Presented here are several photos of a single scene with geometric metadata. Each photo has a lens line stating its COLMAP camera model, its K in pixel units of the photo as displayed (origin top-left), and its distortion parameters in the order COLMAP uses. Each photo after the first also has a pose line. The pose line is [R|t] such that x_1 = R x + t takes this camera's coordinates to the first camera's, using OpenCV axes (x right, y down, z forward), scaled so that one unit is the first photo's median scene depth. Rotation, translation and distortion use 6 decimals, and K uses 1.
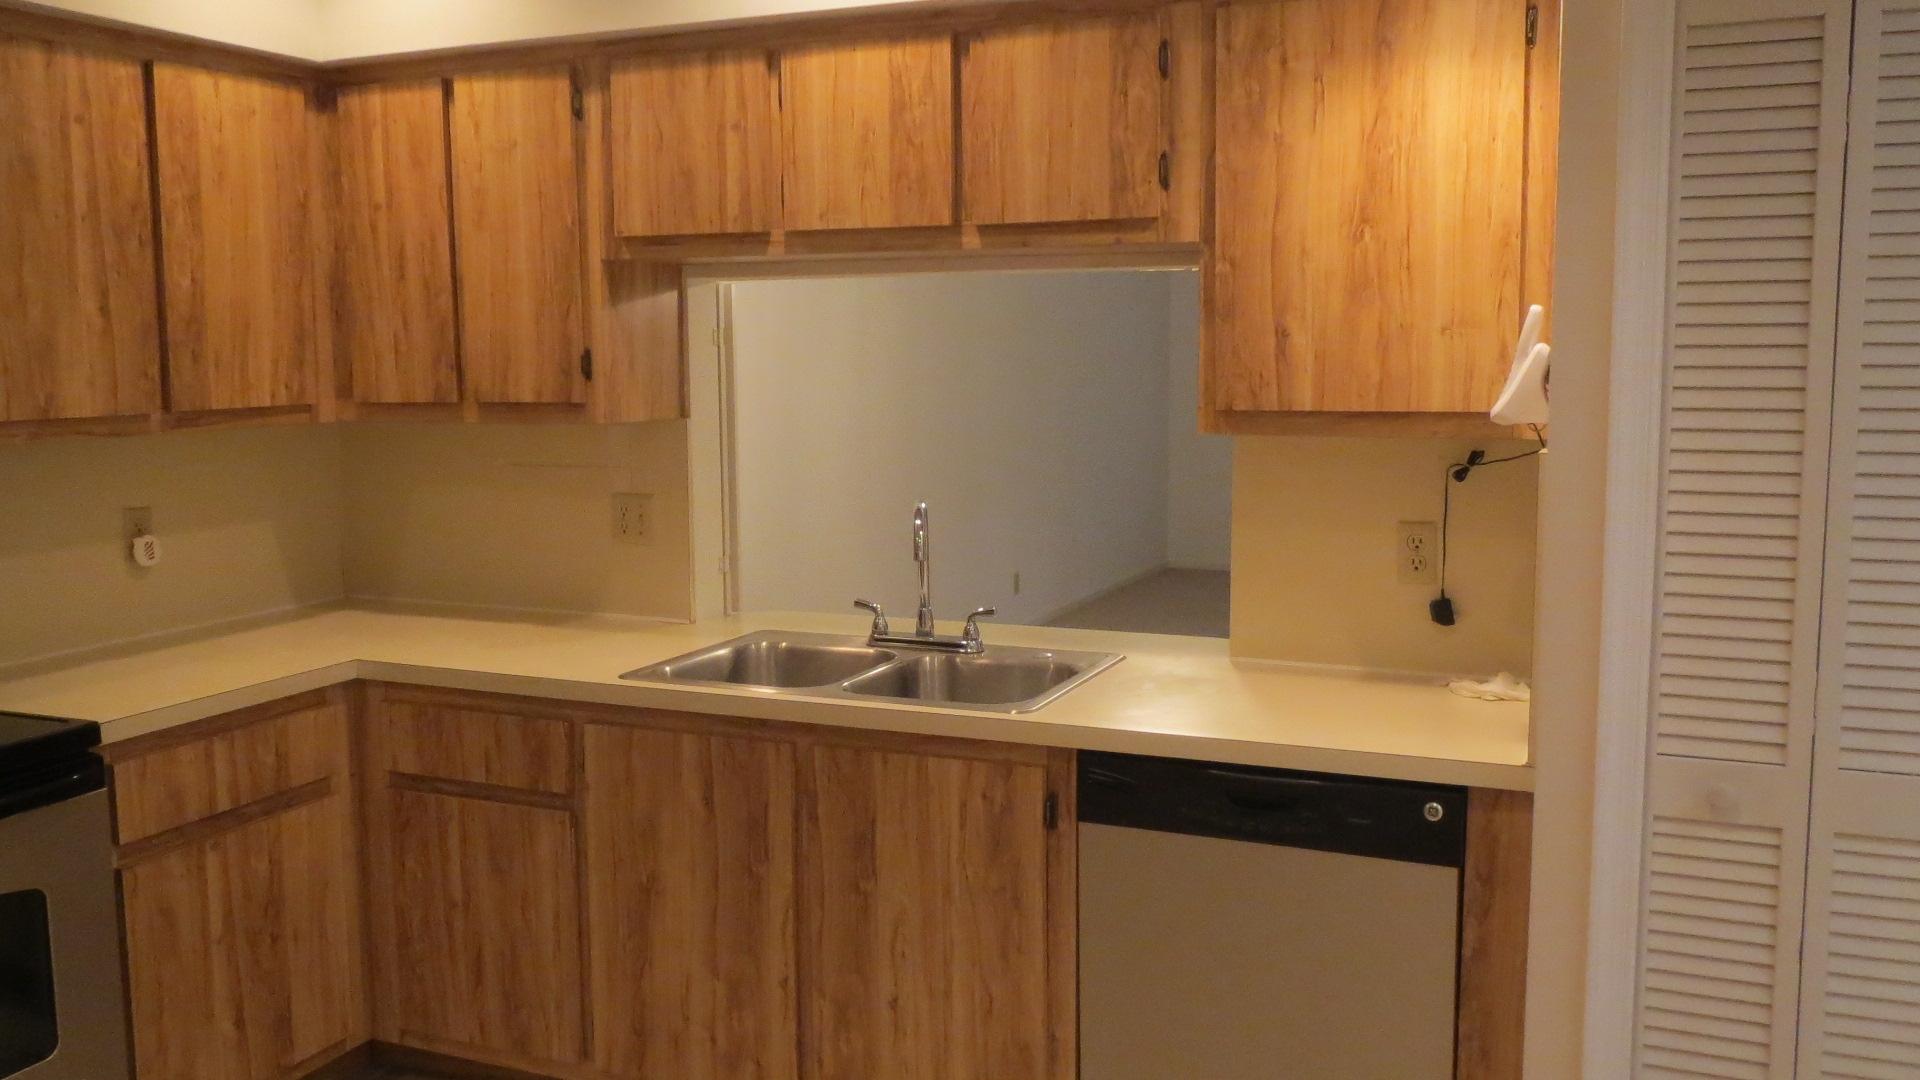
lens RADIAL K [[1656.6, 0, 960.0], [0, 1656.6, 540.0], [0, 0, 1]] dist [-0.004277, 0.002791]
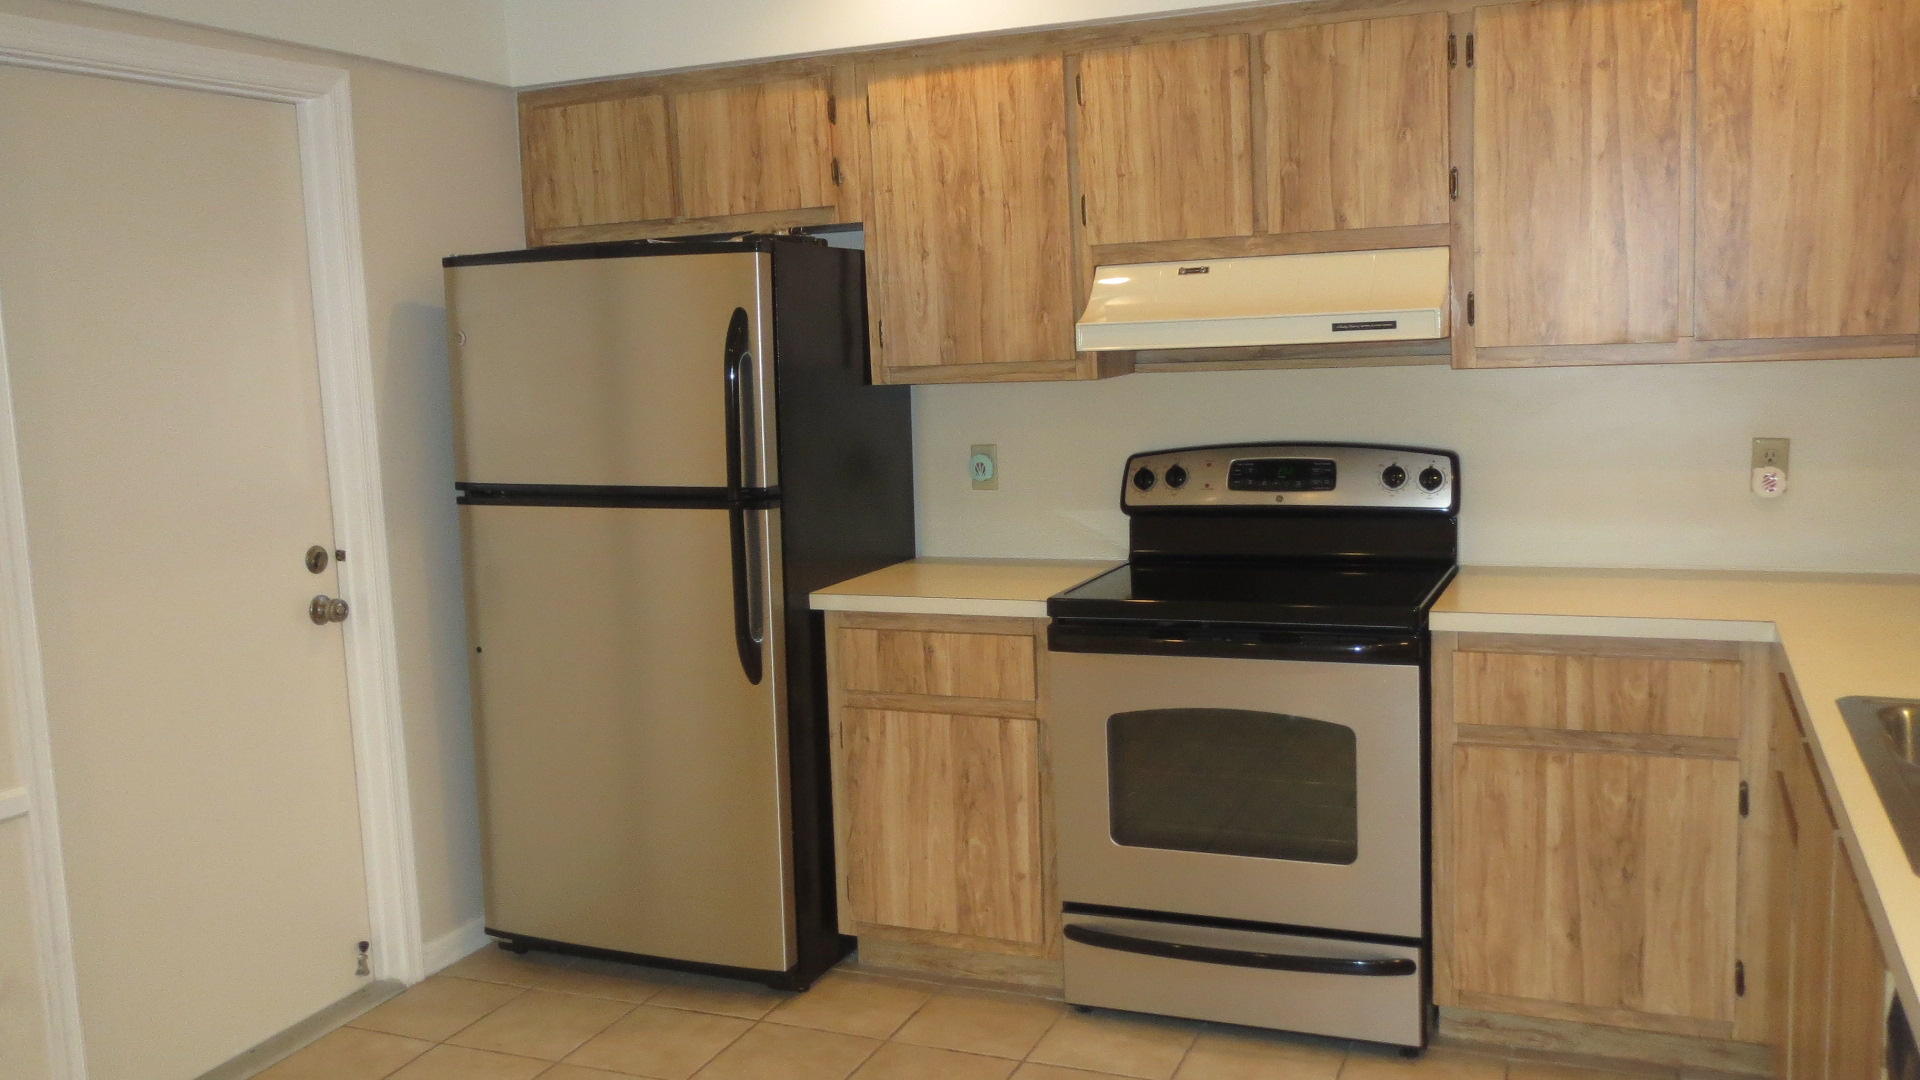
lens RADIAL K [[1656.6, 0, 960.0], [0, 1656.6, 540.0], [0, 0, 1]] dist [-0.004277, 0.002791]
pose [[0.007038, 0.145277, -0.989366, 0.557031], [-0.083234, 0.986042, 0.144196, -0.070310], [0.996505, 0.081334, 0.019031, 0.586735]]
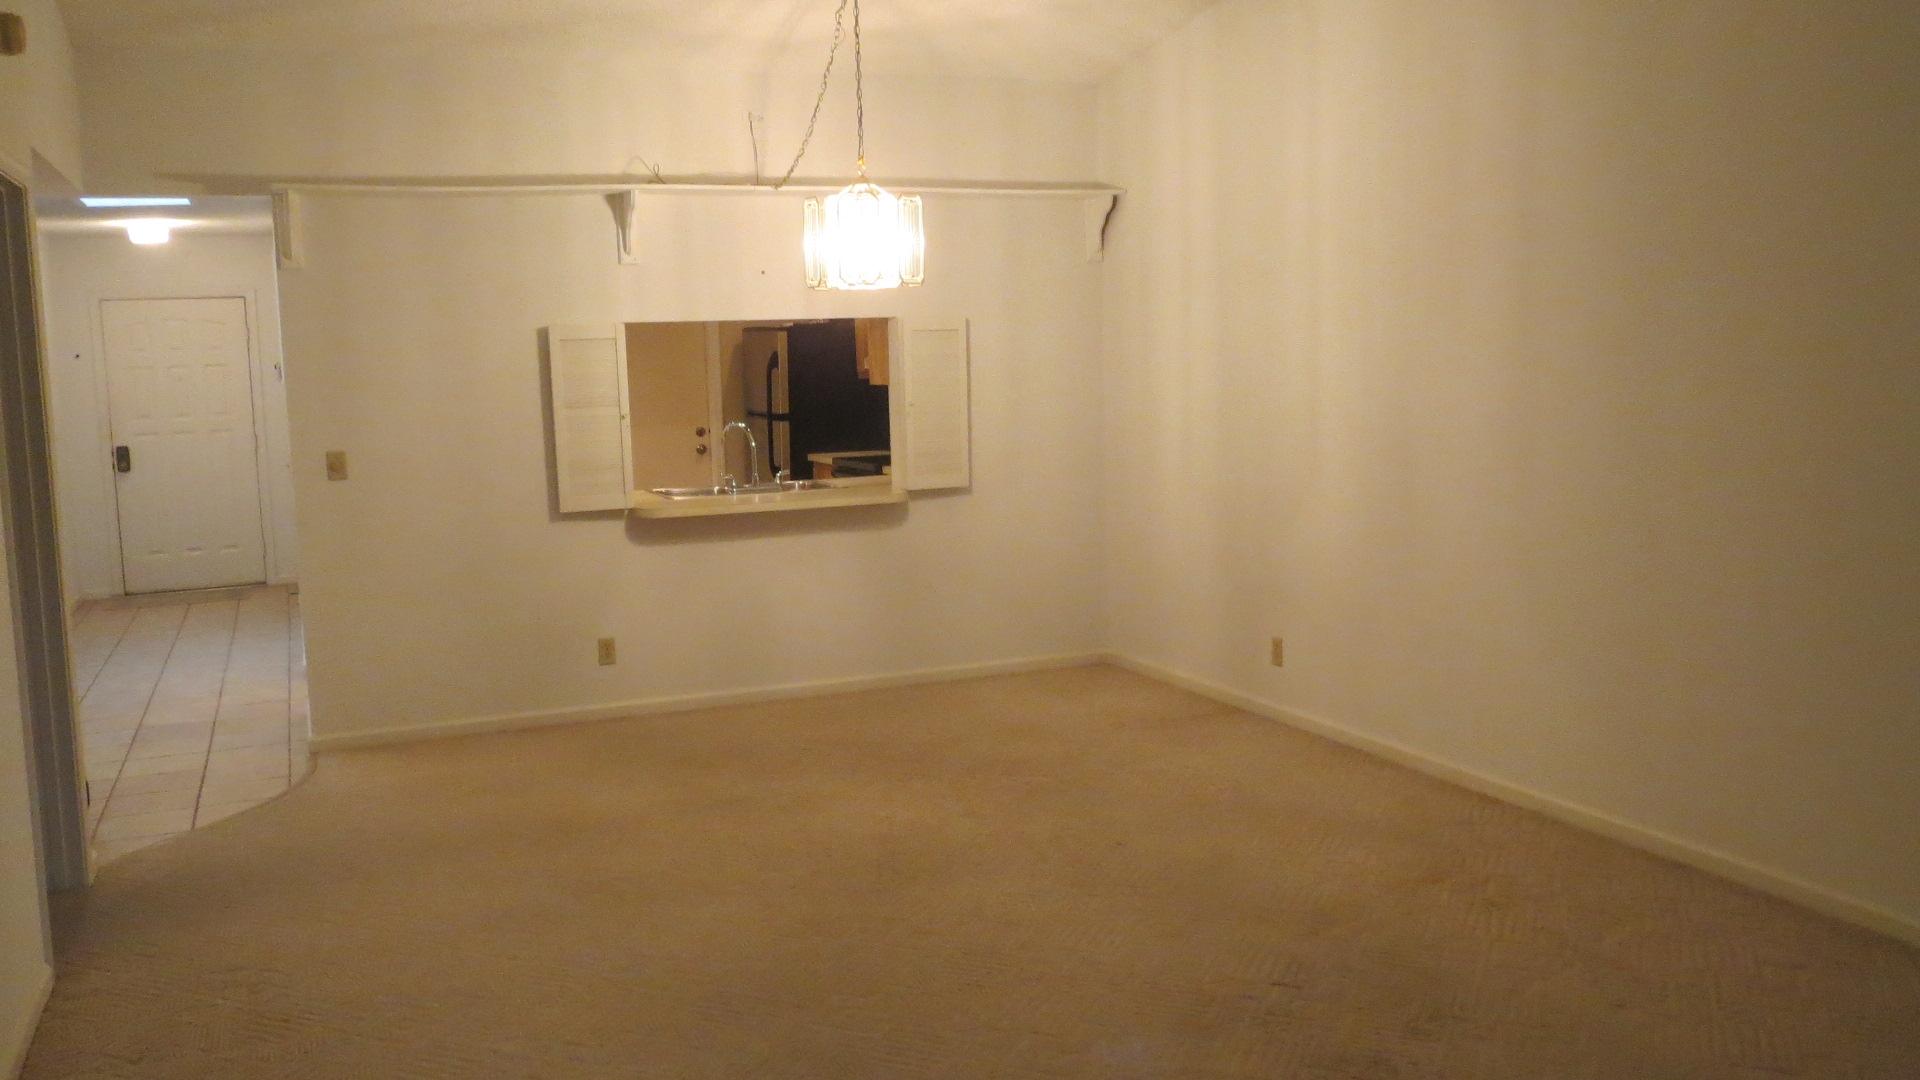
lens RADIAL K [[1656.6, 0, 960.0], [0, 1656.6, 540.0], [0, 0, 1]] dist [-0.004277, 0.002791]
pose [[-0.698833, 0.118414, -0.705415, 1.012854], [-0.047314, 0.976389, 0.210773, -0.224949], [0.713718, 0.180671, -0.676730, 1.739280]]
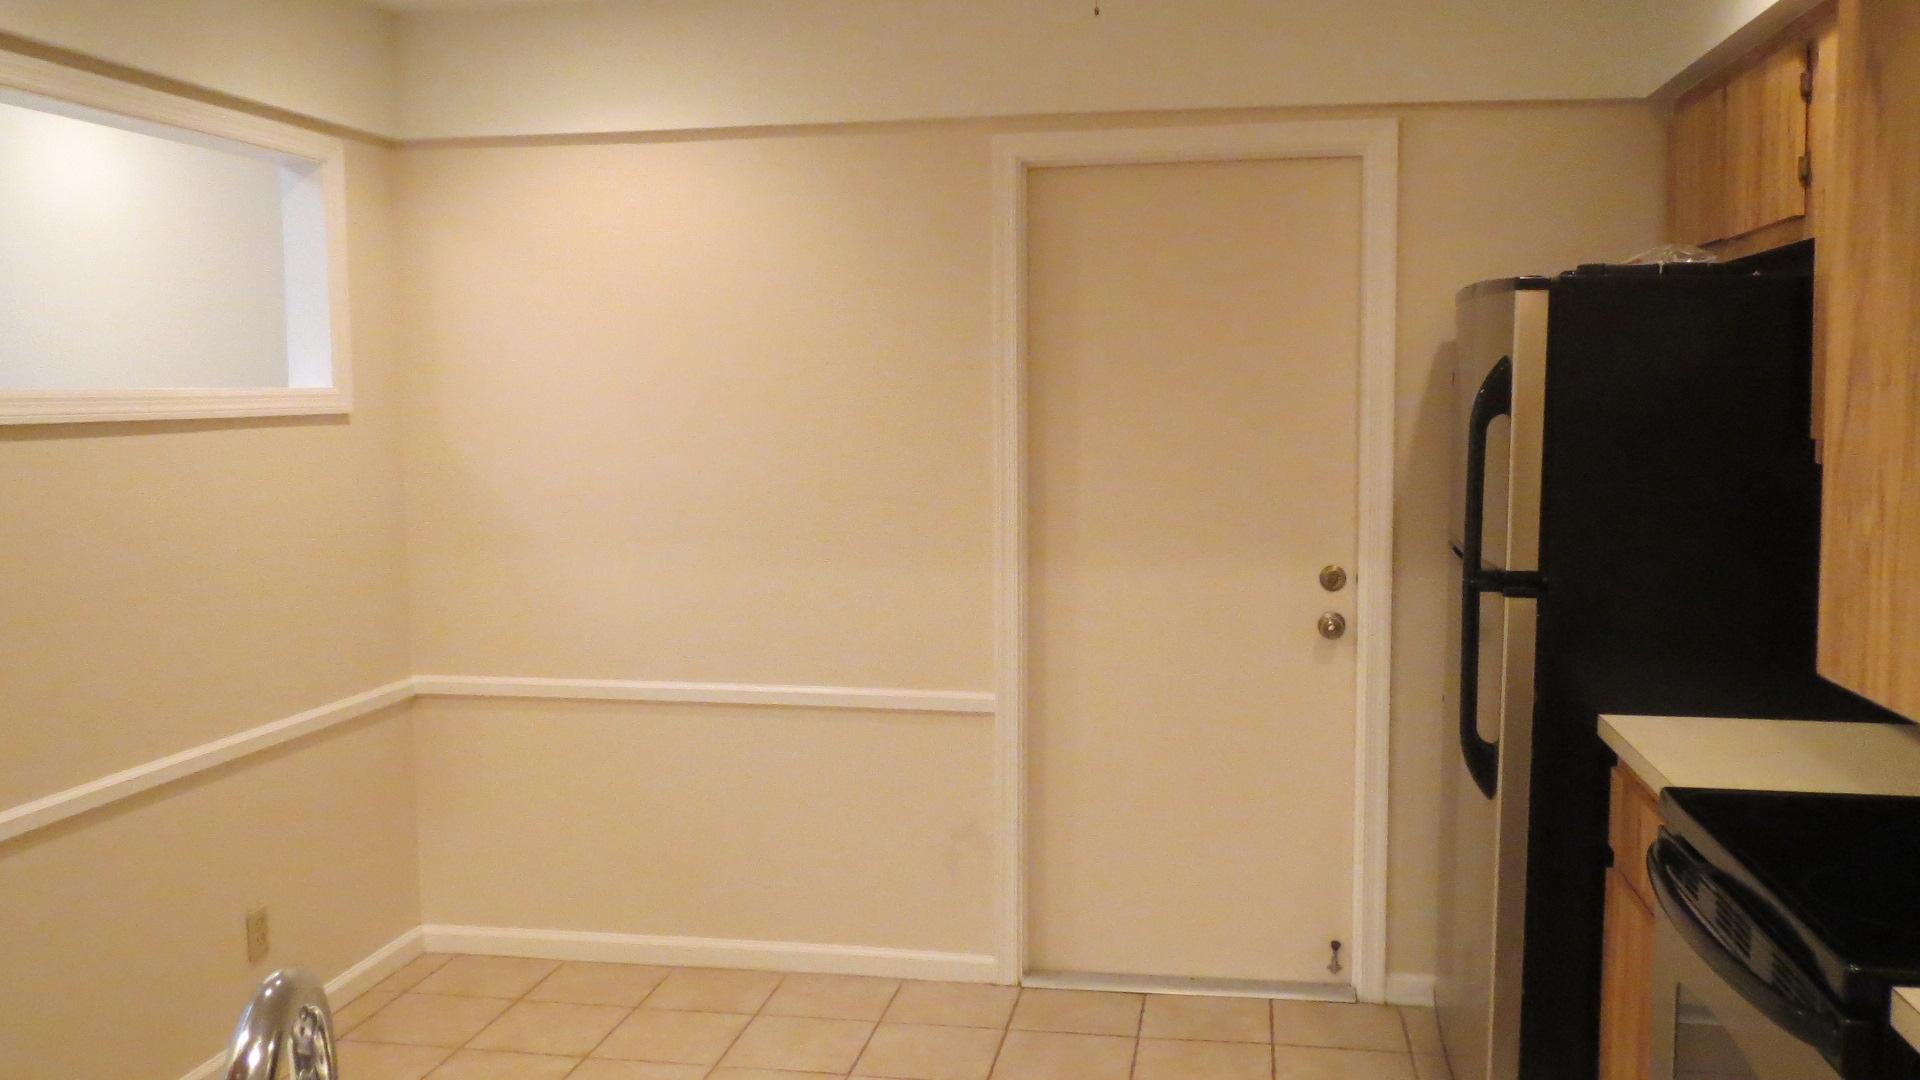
lens RADIAL K [[1656.6, 0, 960.0], [0, 1656.6, 540.0], [0, 0, 1]] dist [-0.004277, 0.002791]
pose [[-0.972501, 0.046457, -0.228218, 0.262197], [-0.004078, 0.976356, 0.216129, -0.110156], [0.232863, 0.211117, -0.949318, 0.933022]]
